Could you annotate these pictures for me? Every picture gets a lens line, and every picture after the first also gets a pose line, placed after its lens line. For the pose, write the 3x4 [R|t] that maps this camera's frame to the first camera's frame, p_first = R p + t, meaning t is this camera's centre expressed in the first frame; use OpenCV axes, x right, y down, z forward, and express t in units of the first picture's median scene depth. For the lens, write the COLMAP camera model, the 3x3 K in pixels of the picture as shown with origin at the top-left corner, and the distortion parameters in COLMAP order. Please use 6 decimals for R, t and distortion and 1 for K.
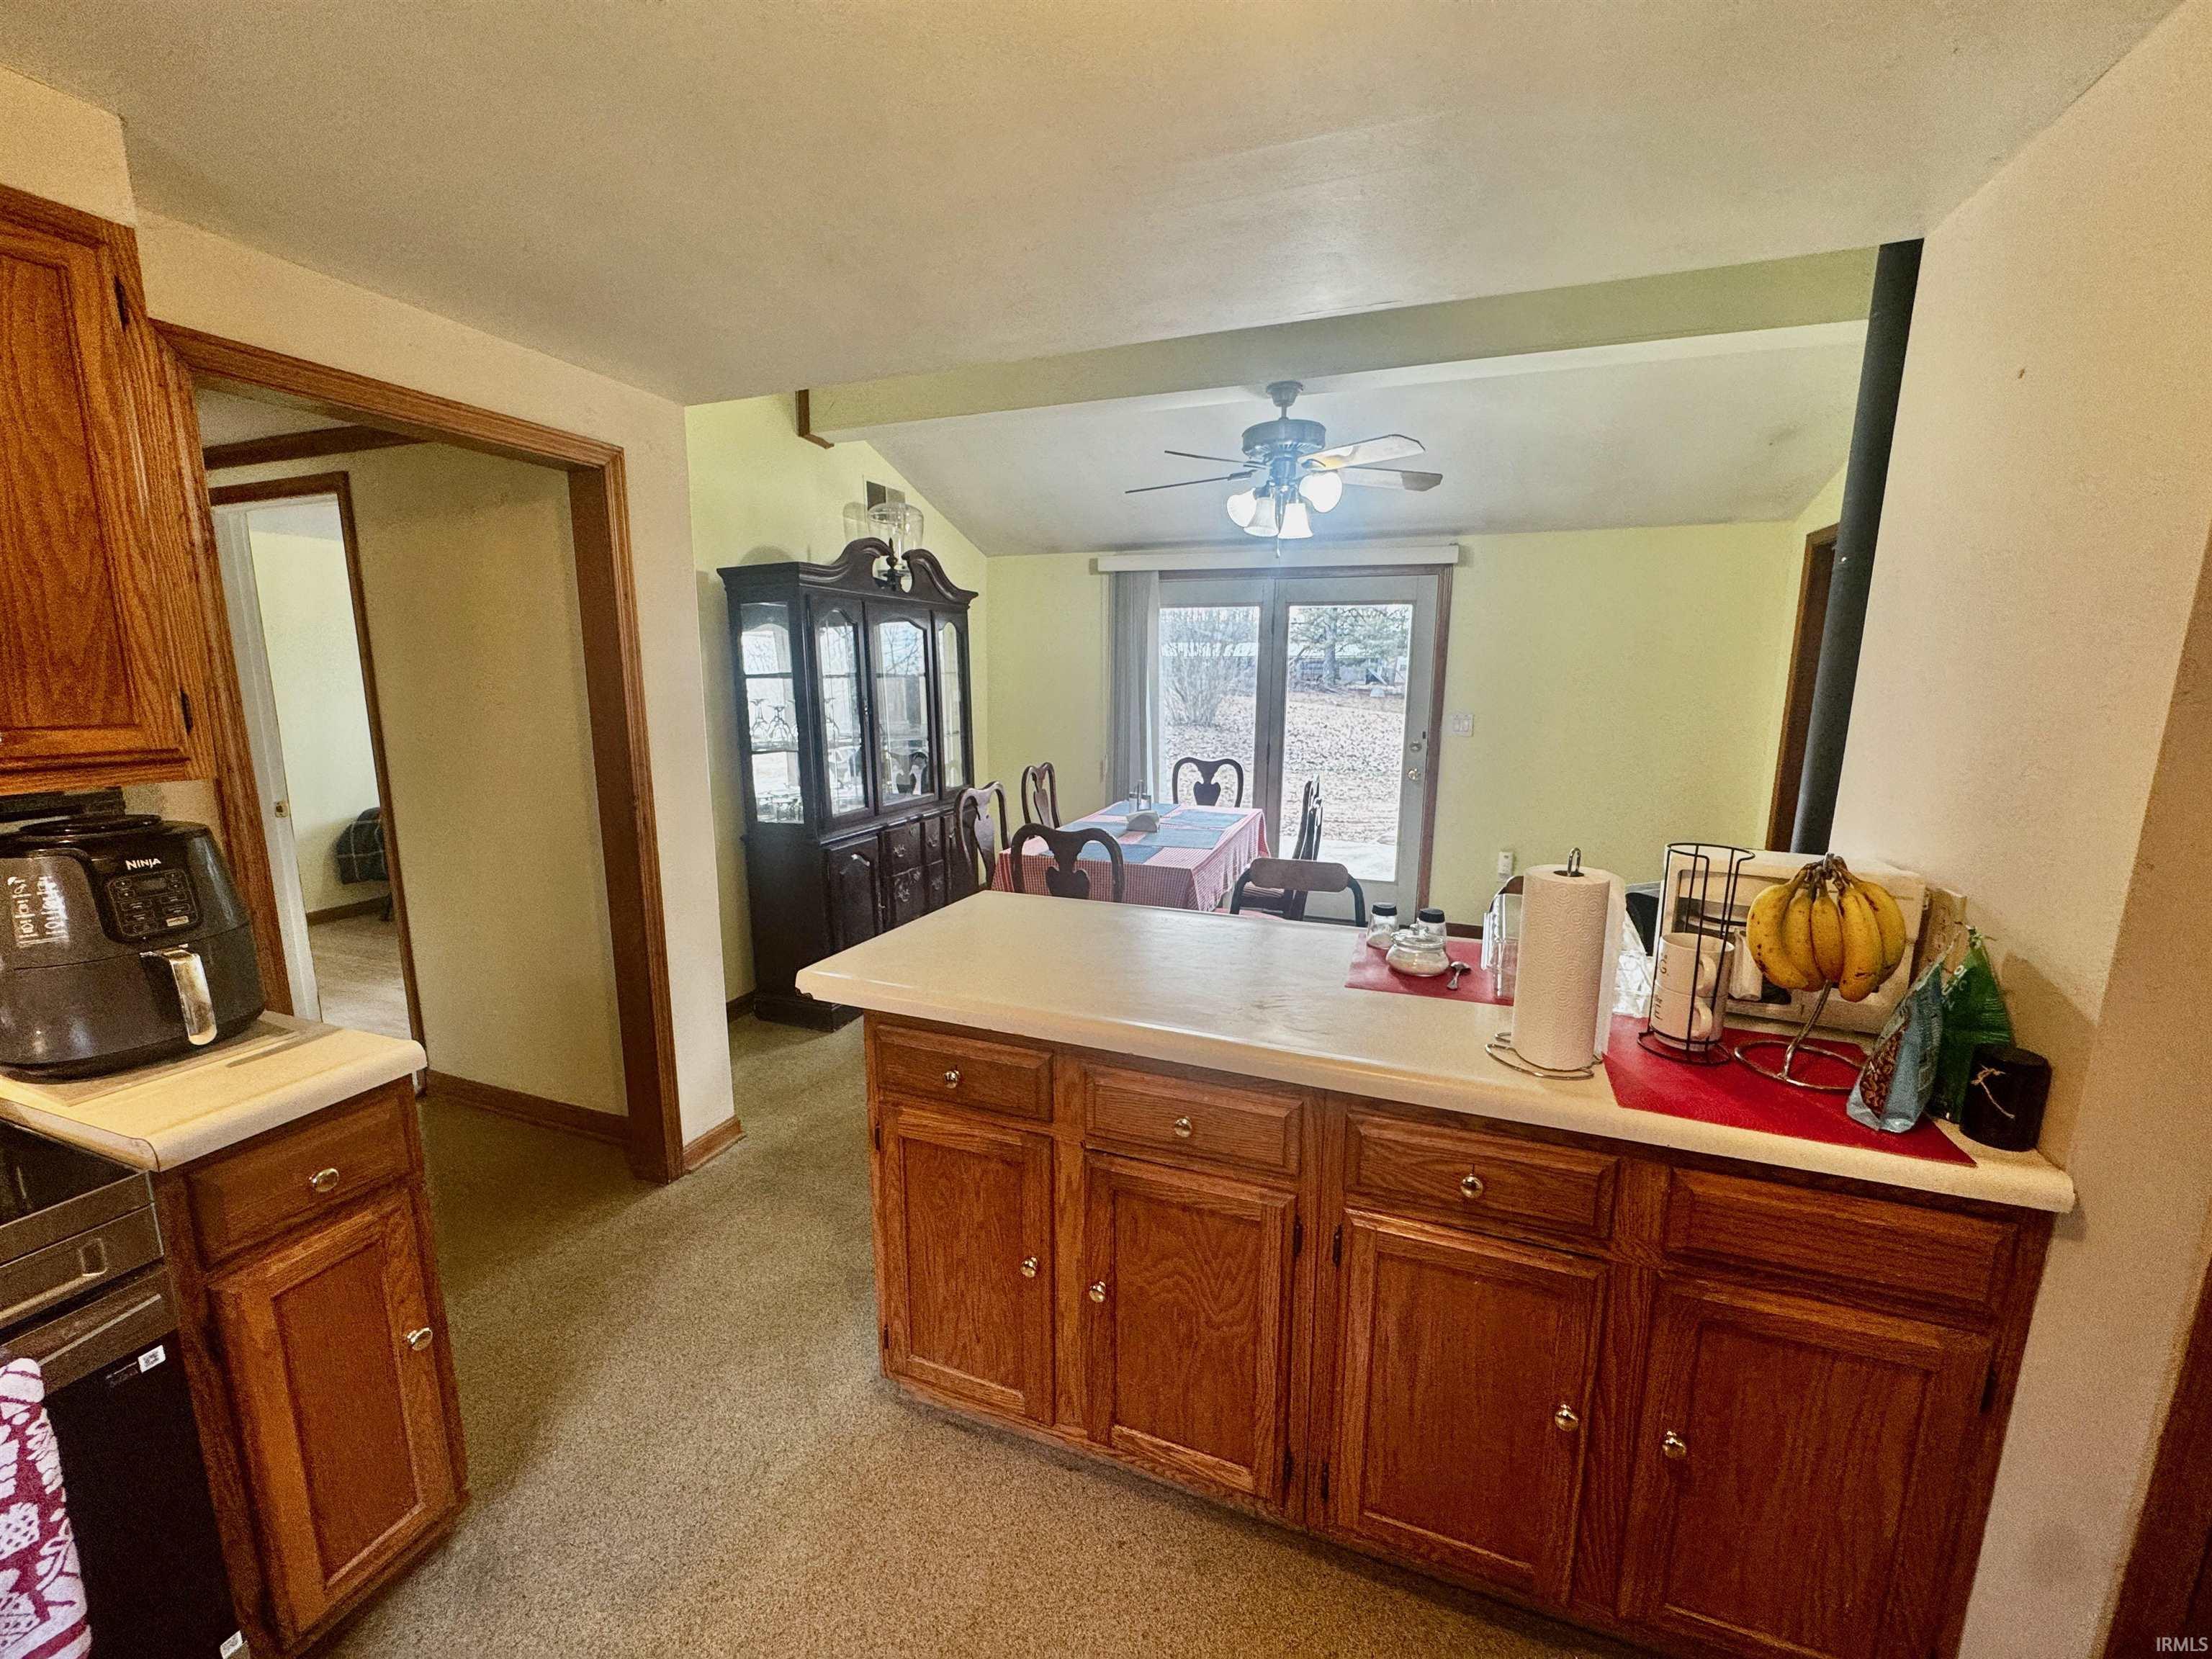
lens RADIAL K [[884.7, 0, 1107.8], [0, 884.7, 828.9], [0, 0, 1]] dist [-0.004207, 0.000744]
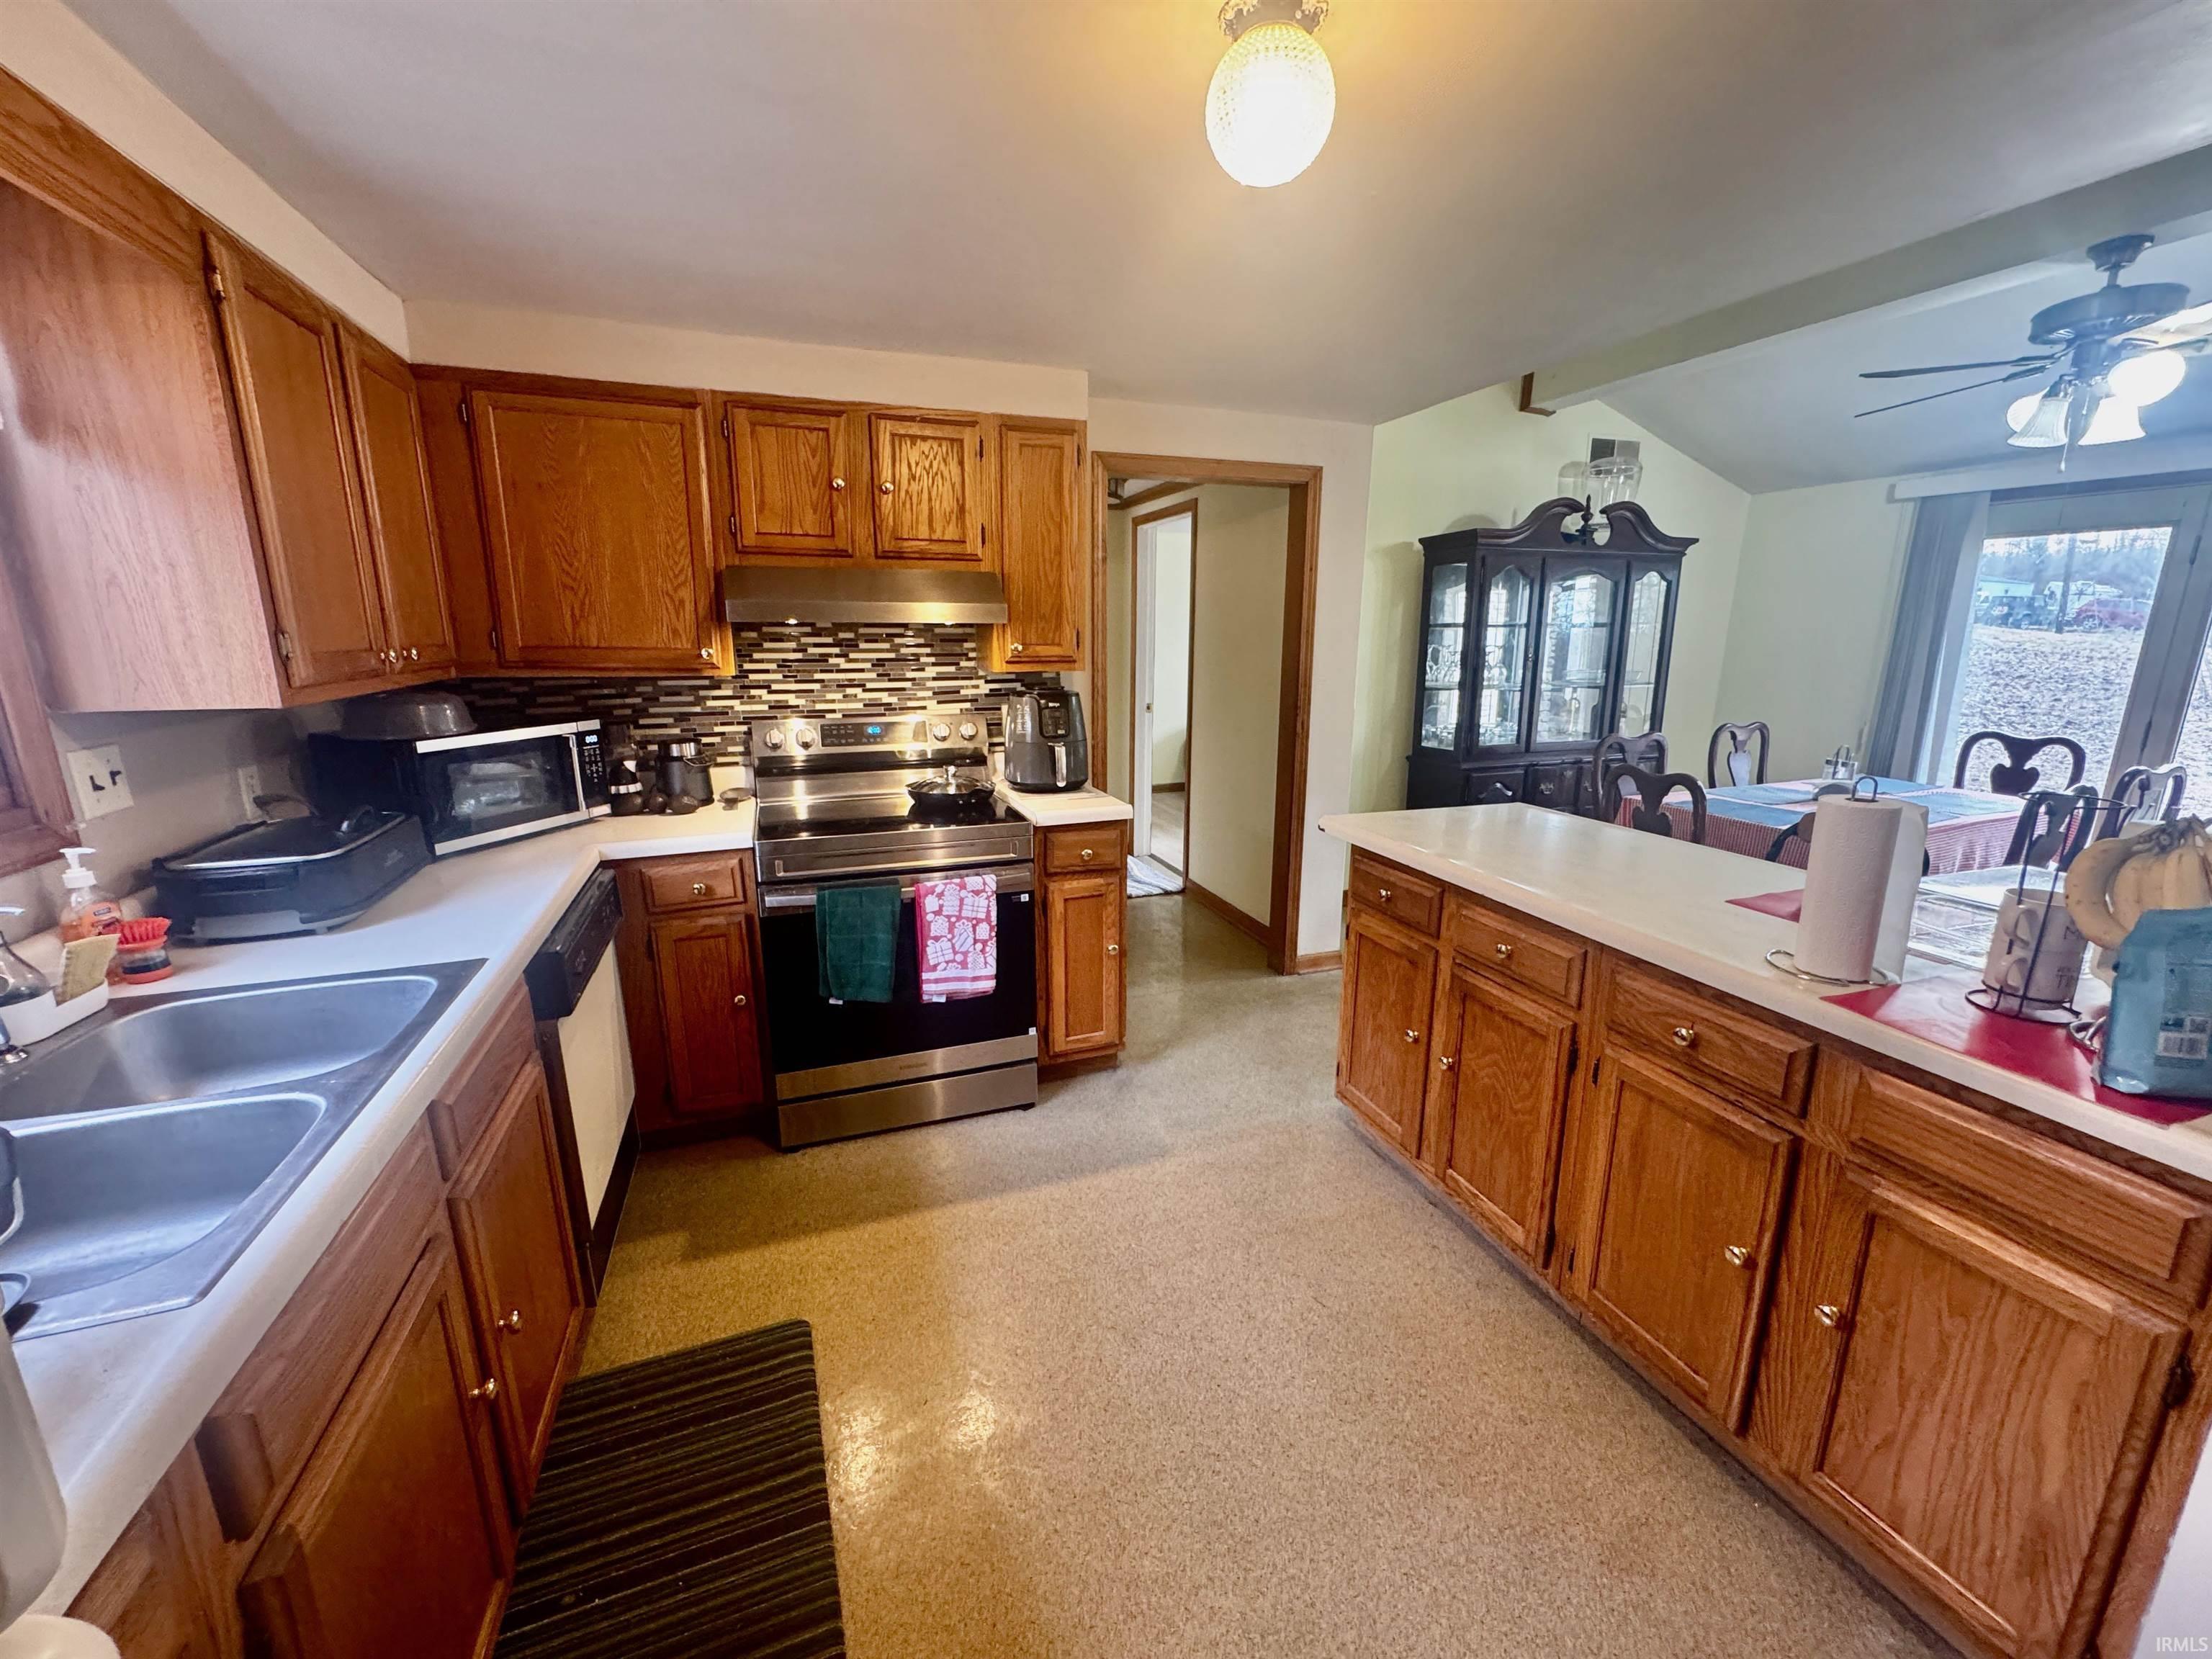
lens RADIAL K [[884.7, 0, 1106.3], [0, 884.7, 828.6], [0, 0, 1]] dist [-0.004207, 0.000744]
pose [[0.652409, 0.166288, -0.739399, 0.376588], [-0.129916, 0.985729, 0.107055, 0.046559], [0.746649, 0.026216, 0.664701, -0.212309]]
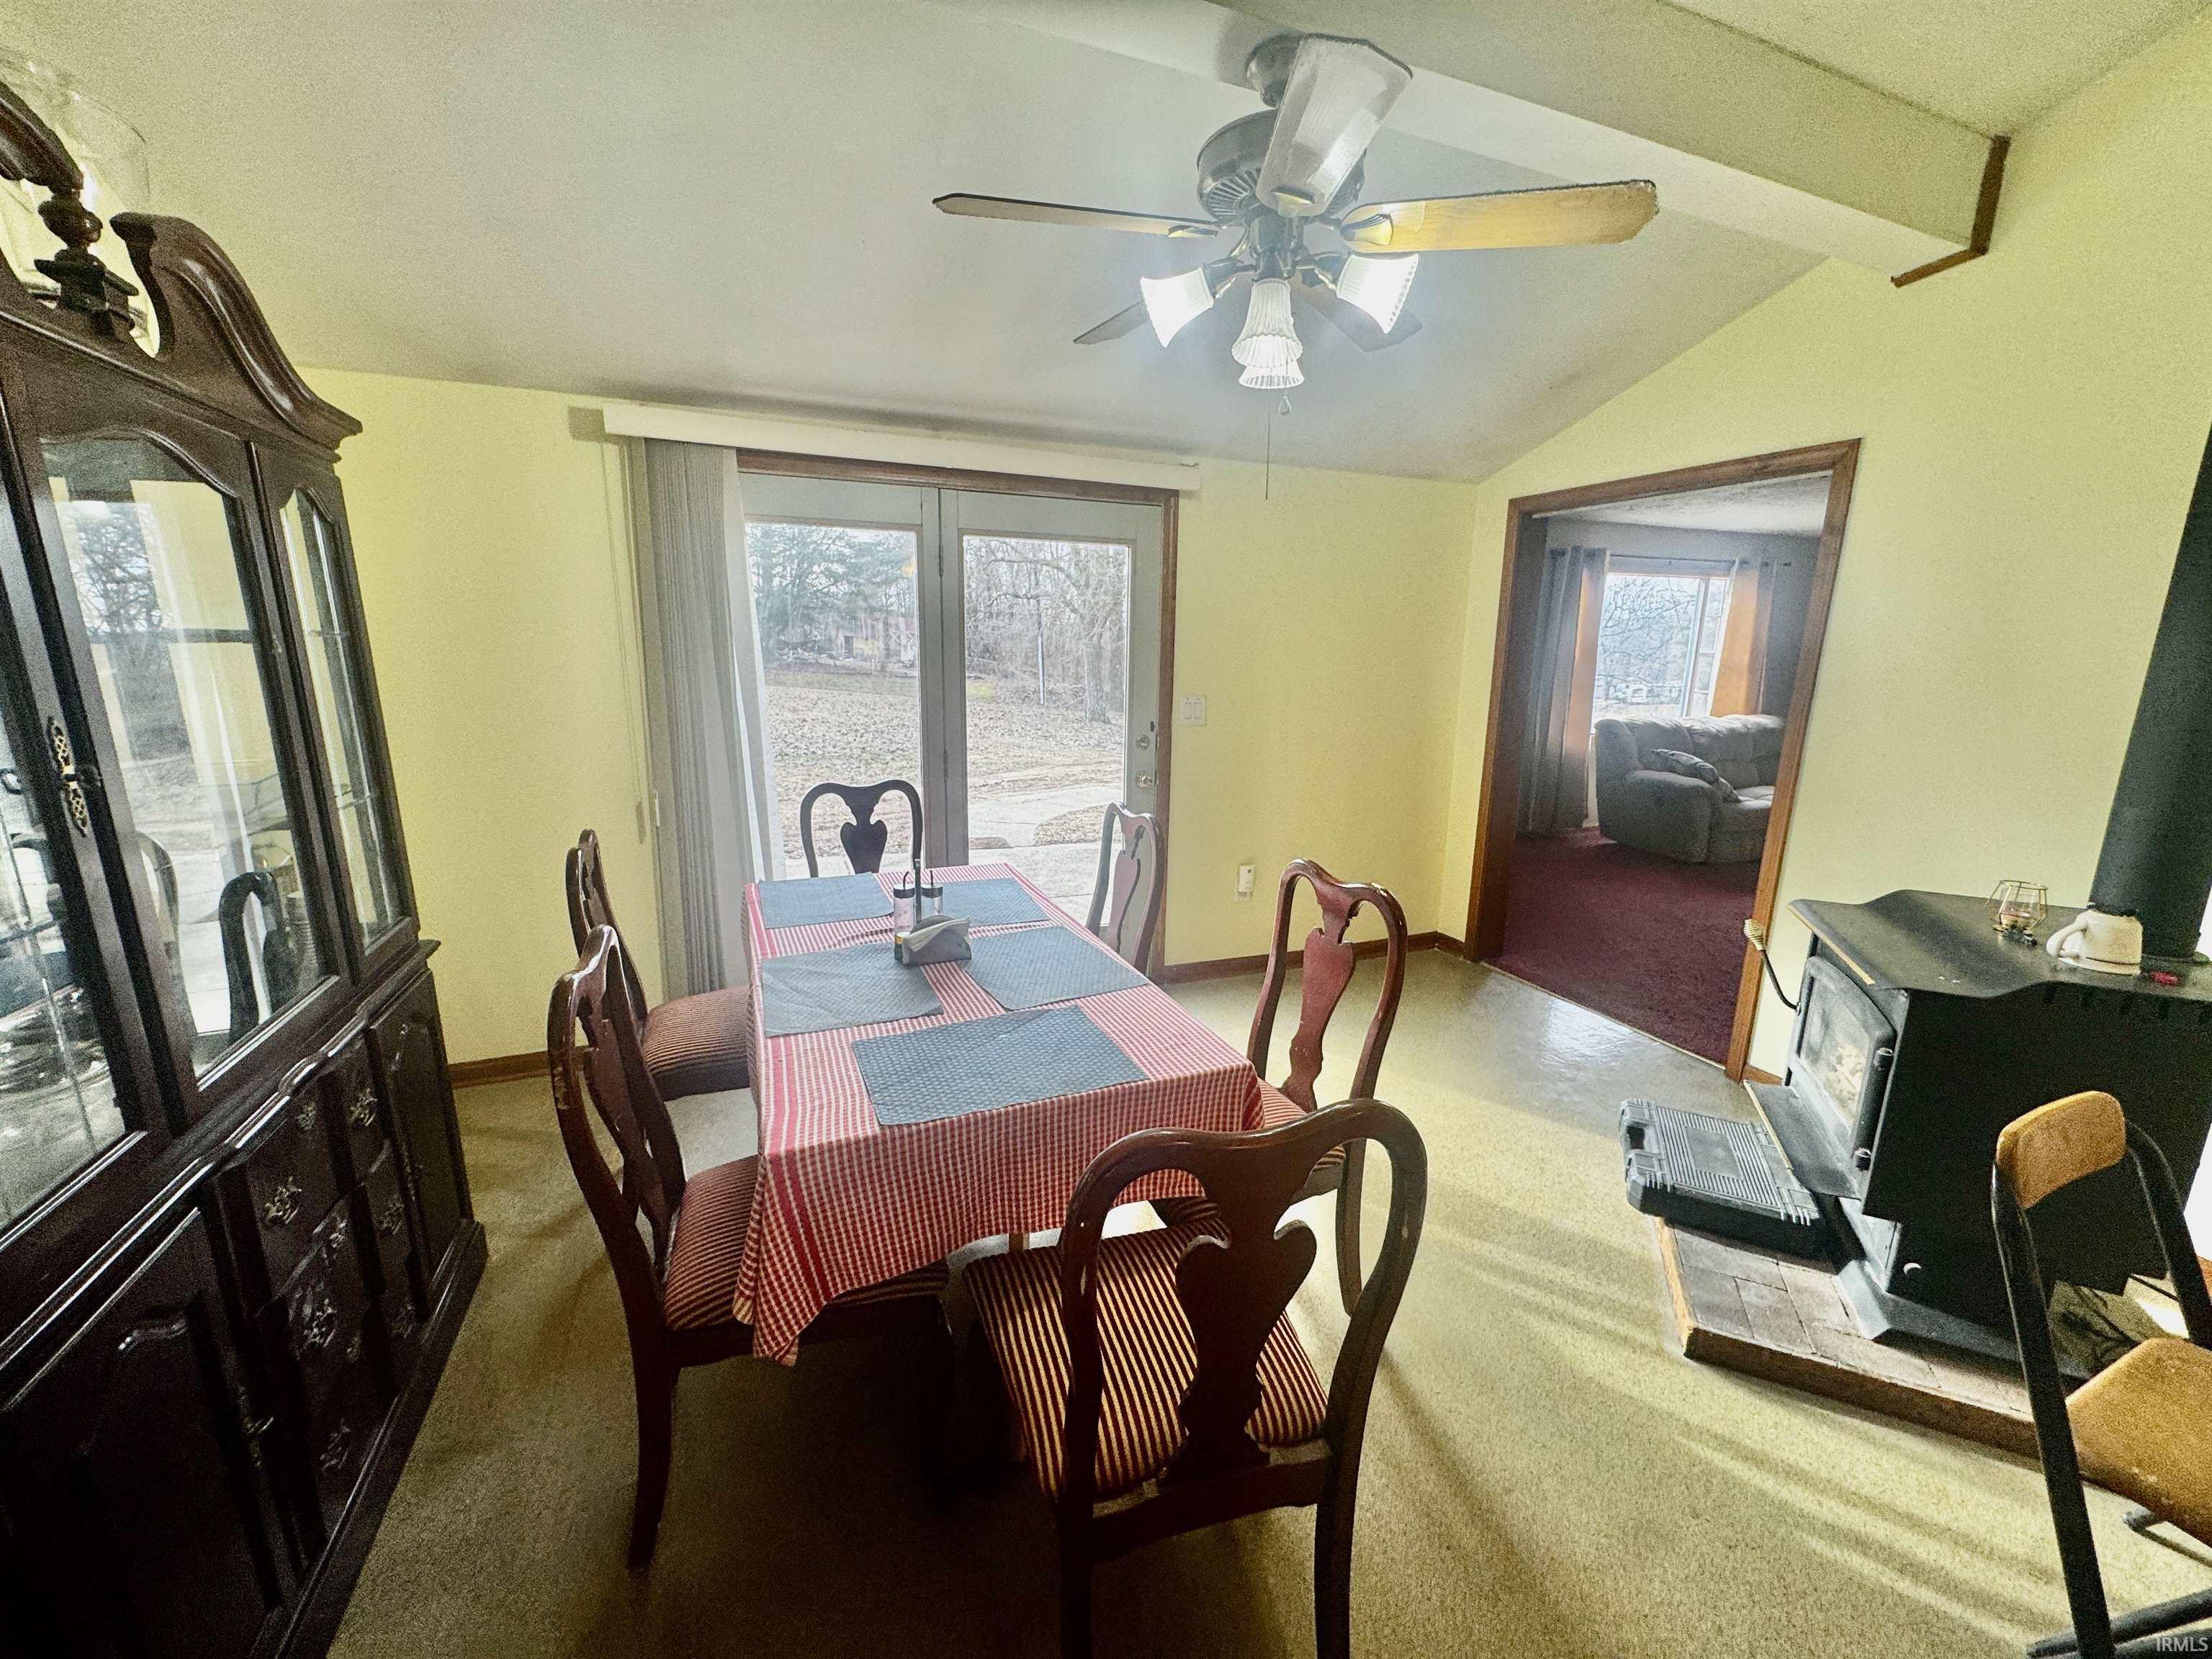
lens RADIAL K [[884.7, 0, 1101.4], [0, 884.7, 827.0], [0, 0, 1]] dist [-0.004207, 0.000744]
pose [[0.745686, -0.129524, 0.653587, -0.348895], [0.108477, 0.991436, 0.072715, -0.166204], [-0.657408, 0.016677, 0.753350, 0.973126]]
